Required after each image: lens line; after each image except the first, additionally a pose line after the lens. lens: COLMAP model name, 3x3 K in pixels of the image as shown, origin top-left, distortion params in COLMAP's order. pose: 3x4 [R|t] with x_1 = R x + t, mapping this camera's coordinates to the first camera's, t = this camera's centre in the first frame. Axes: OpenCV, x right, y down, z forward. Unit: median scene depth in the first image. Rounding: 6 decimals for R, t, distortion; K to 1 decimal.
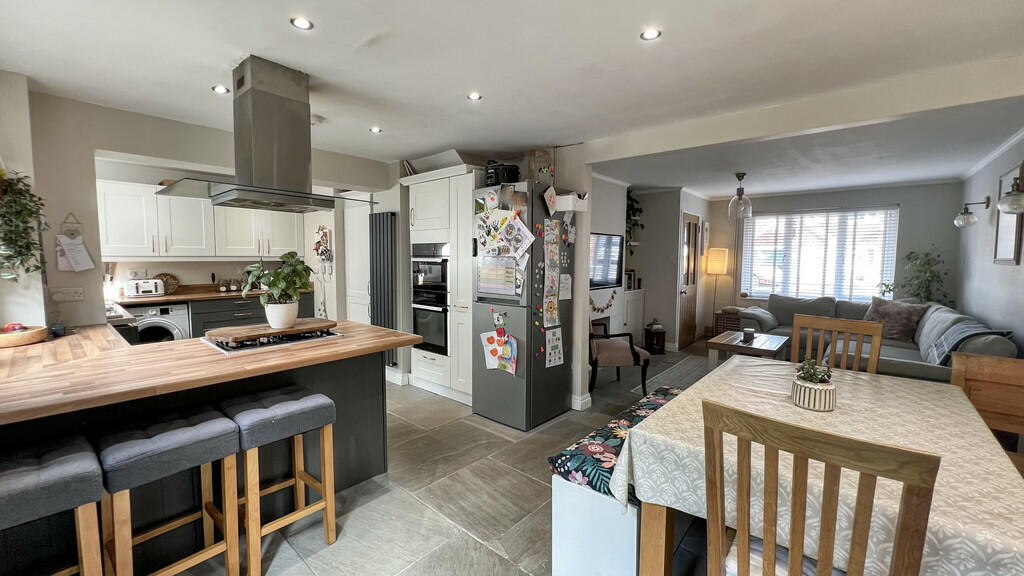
lens RADIAL K [[409.6, 0, 508.8], [0, 409.6, 286.8], [0, 0, 1]] dist [-0.000408, 0.000386]
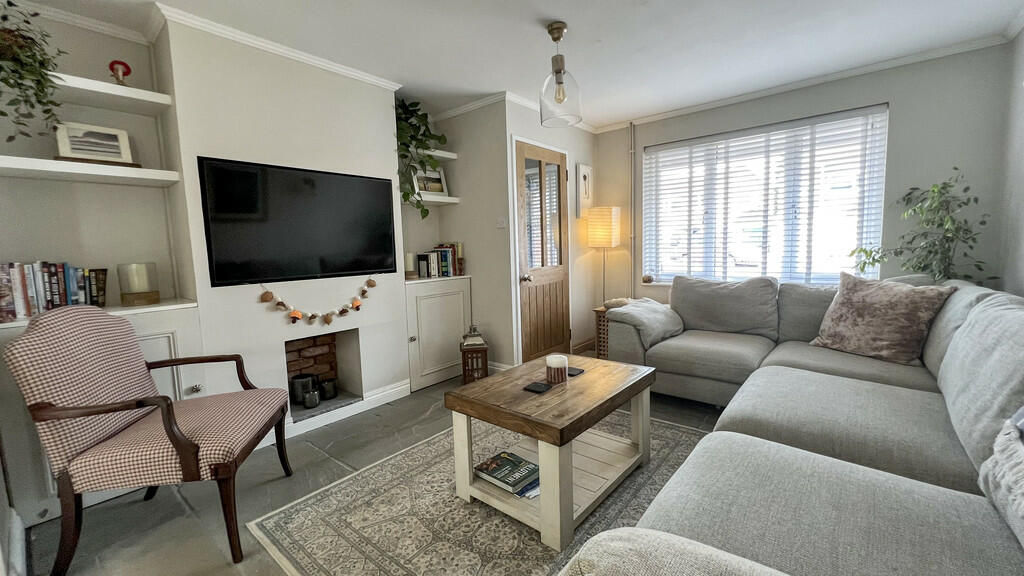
lens RADIAL K [[411.3, 0, 508.1], [0, 411.3, 285.6], [0, 0, 1]] dist [0.002090, -0.000057]
pose [[0.999272, -0.036805, 0.010036, 0.445728], [0.036615, 0.999158, 0.018525, 0.013030], [-0.010709, -0.018144, 0.999778, 0.466106]]
